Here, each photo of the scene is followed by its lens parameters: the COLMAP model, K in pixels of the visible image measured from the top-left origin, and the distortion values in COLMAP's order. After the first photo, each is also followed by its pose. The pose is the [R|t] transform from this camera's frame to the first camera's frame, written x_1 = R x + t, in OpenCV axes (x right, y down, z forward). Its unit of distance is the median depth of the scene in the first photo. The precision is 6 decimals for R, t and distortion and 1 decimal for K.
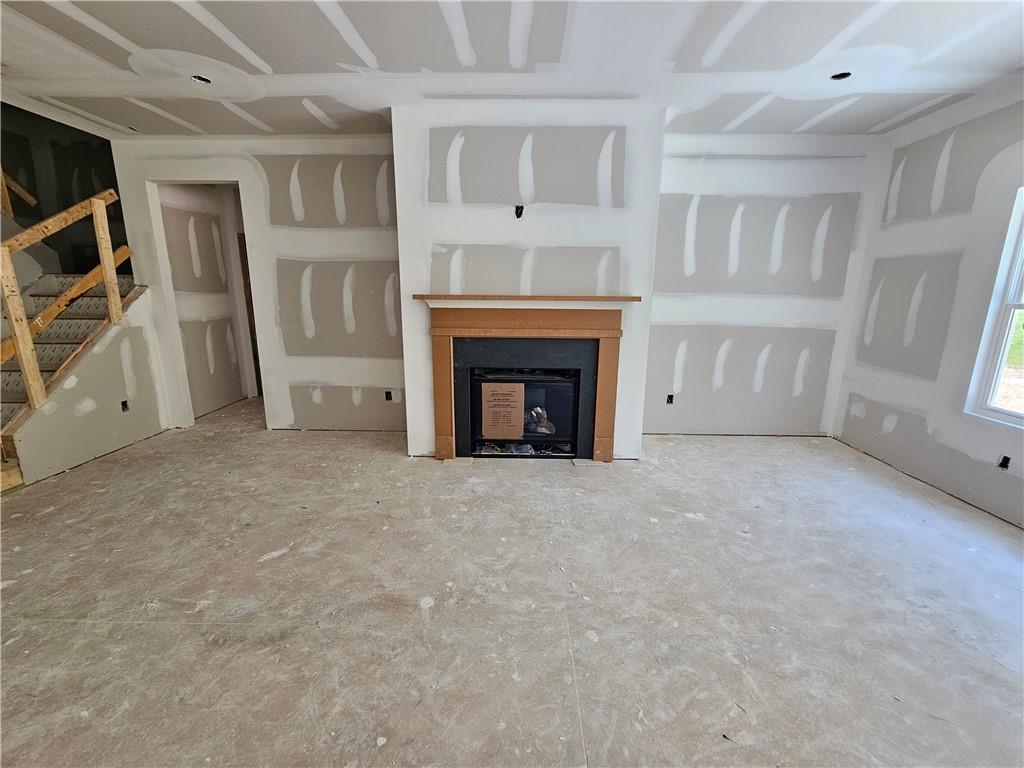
lens RADIAL K [[417.1, 0, 513.0], [0, 417.1, 382.8], [0, 0, 1]] dist [-0.000767, 0.000332]
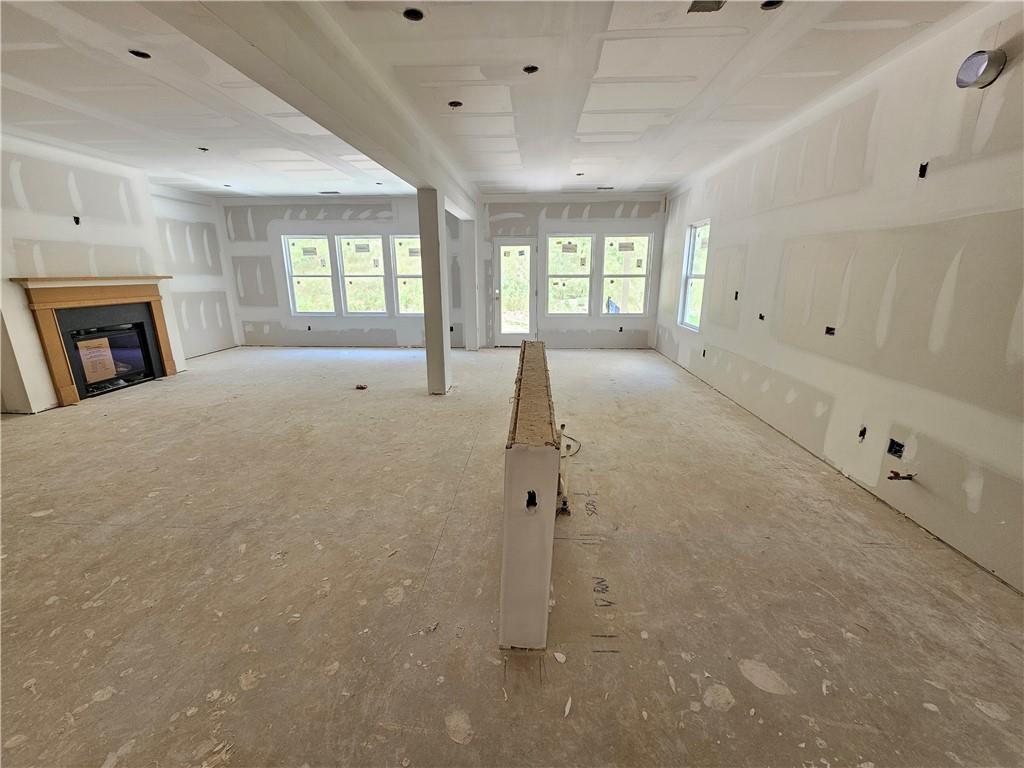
lens RADIAL K [[417.1, 0, 511.0], [0, 417.1, 386.0], [0, 0, 1]] dist [-0.000767, 0.000332]
pose [[0.042321, -0.274015, 0.960794, -1.375444], [0.219280, 0.940756, 0.258641, 0.094141], [-0.974744, 0.199737, 0.099900, -0.501403]]
